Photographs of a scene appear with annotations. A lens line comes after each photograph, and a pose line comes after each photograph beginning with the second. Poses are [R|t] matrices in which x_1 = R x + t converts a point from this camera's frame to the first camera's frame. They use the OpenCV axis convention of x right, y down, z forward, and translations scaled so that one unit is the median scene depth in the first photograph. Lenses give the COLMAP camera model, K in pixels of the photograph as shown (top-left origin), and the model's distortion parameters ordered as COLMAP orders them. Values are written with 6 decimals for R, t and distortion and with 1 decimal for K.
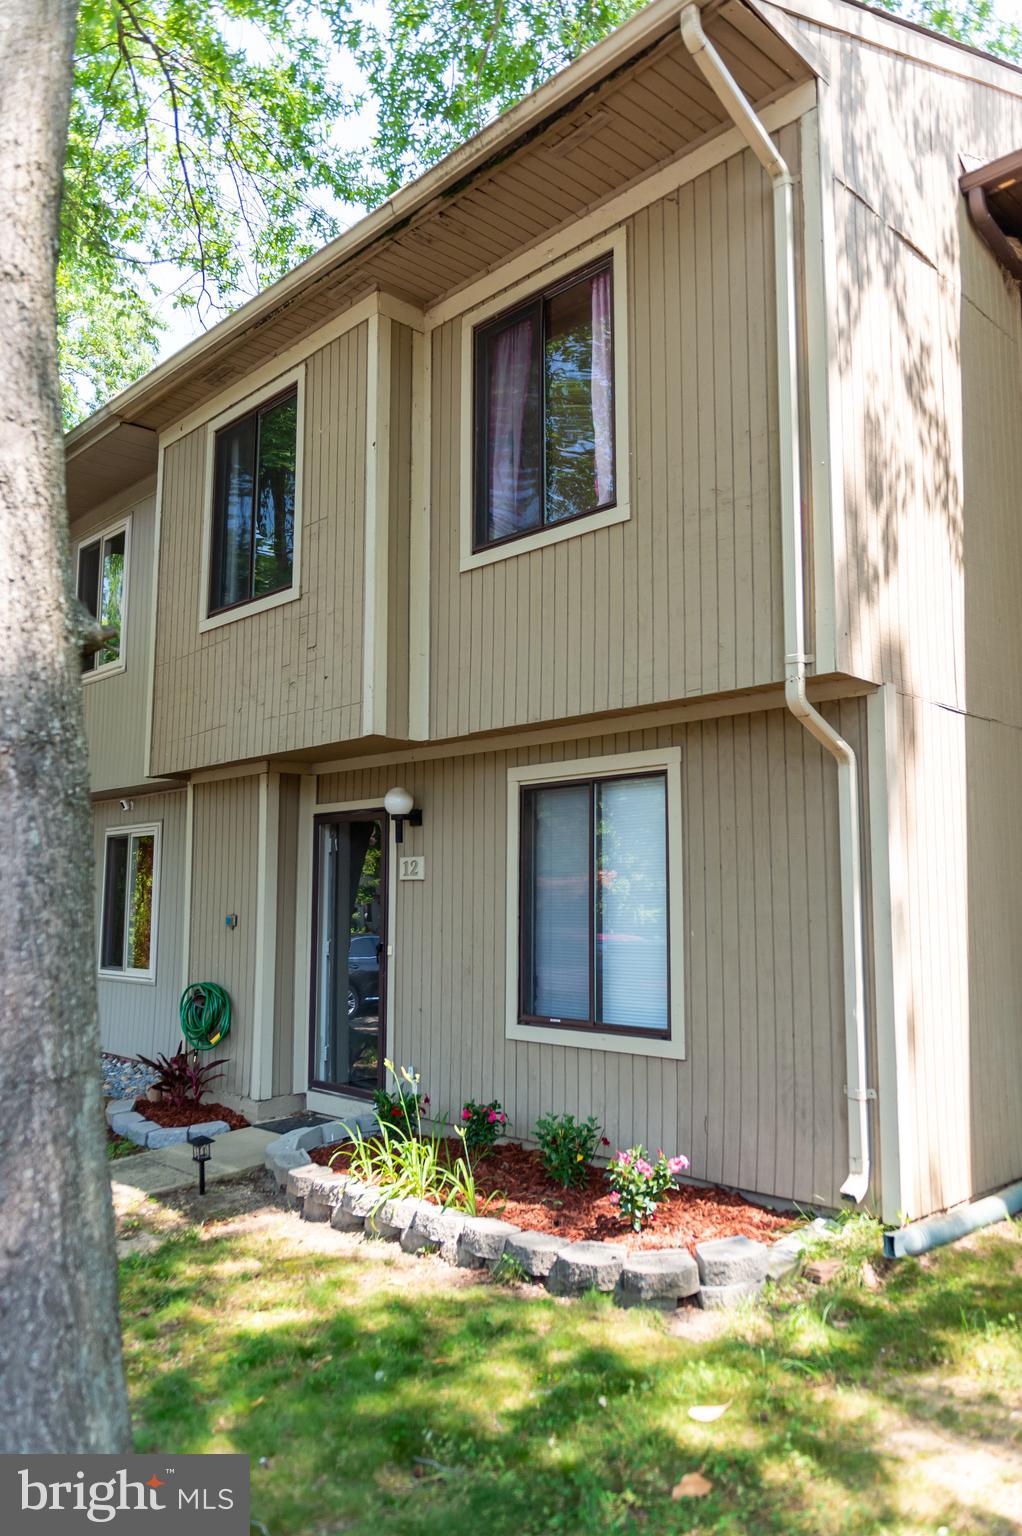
lens RADIAL K [[1101.6, 0, 511.8], [0, 1101.6, 769.9], [0, 0, 1]] dist [0.012790, 0.004809]
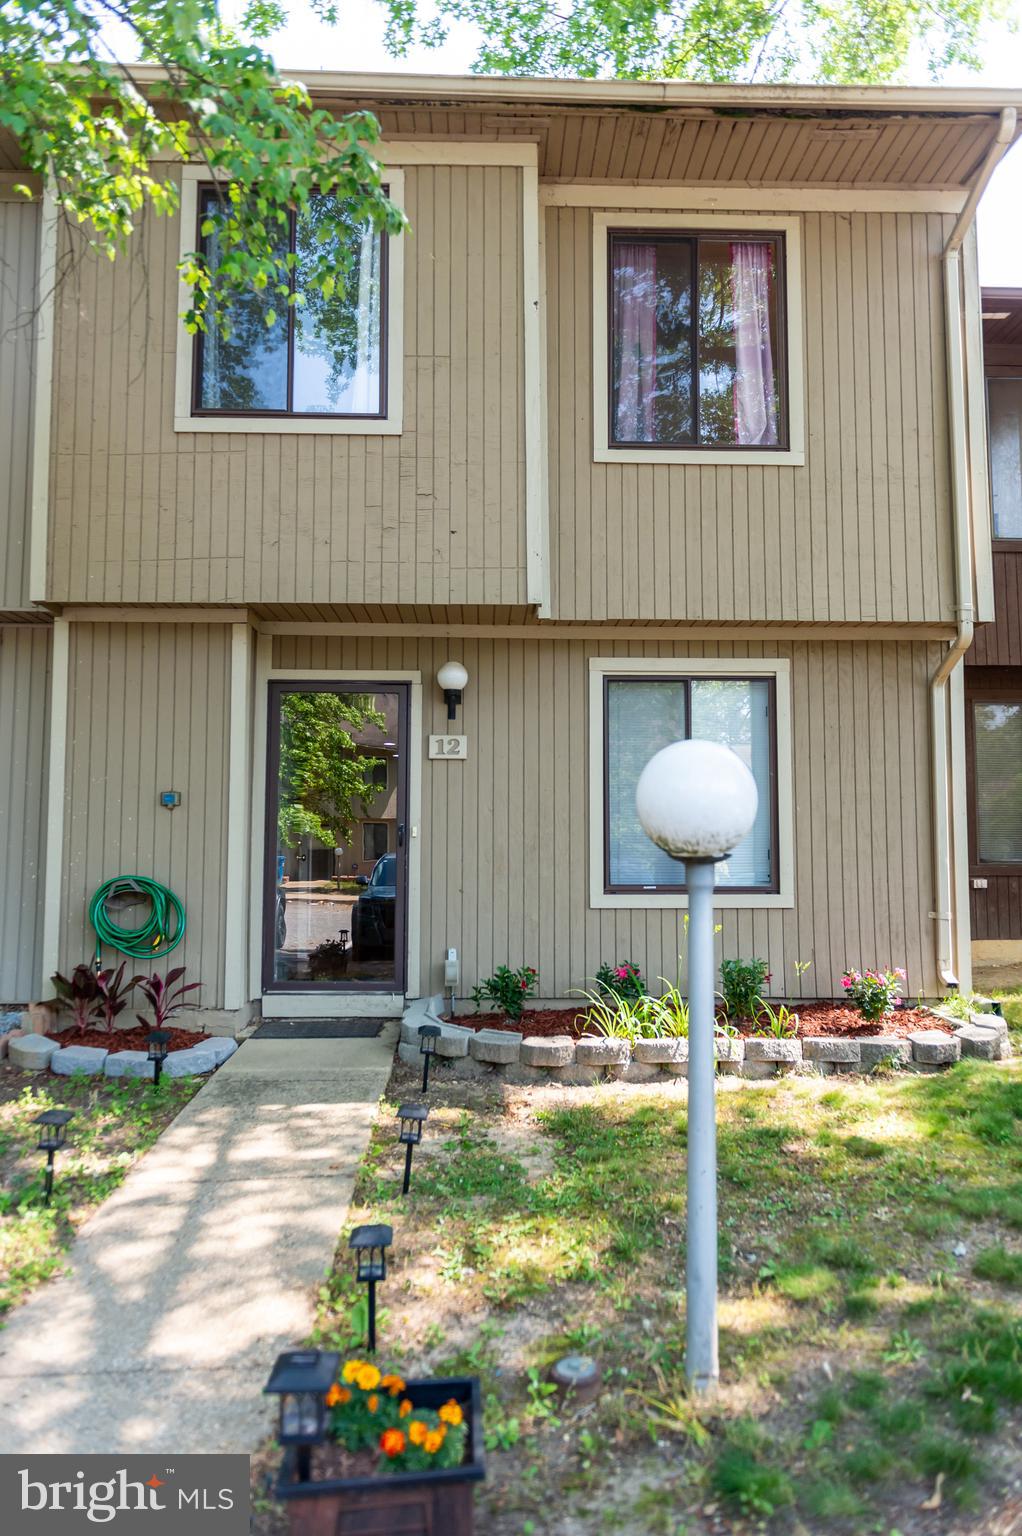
lens RADIAL K [[1032.9, 0, 507.4], [0, 1032.9, 771.7], [0, 0, 1]] dist [0.006916, -0.005325]
pose [[0.675533, 0.056970, 0.735125, -0.848887], [-0.090732, 0.995856, 0.006200, 0.118507], [-0.731726, -0.070888, 0.677903, 0.407796]]
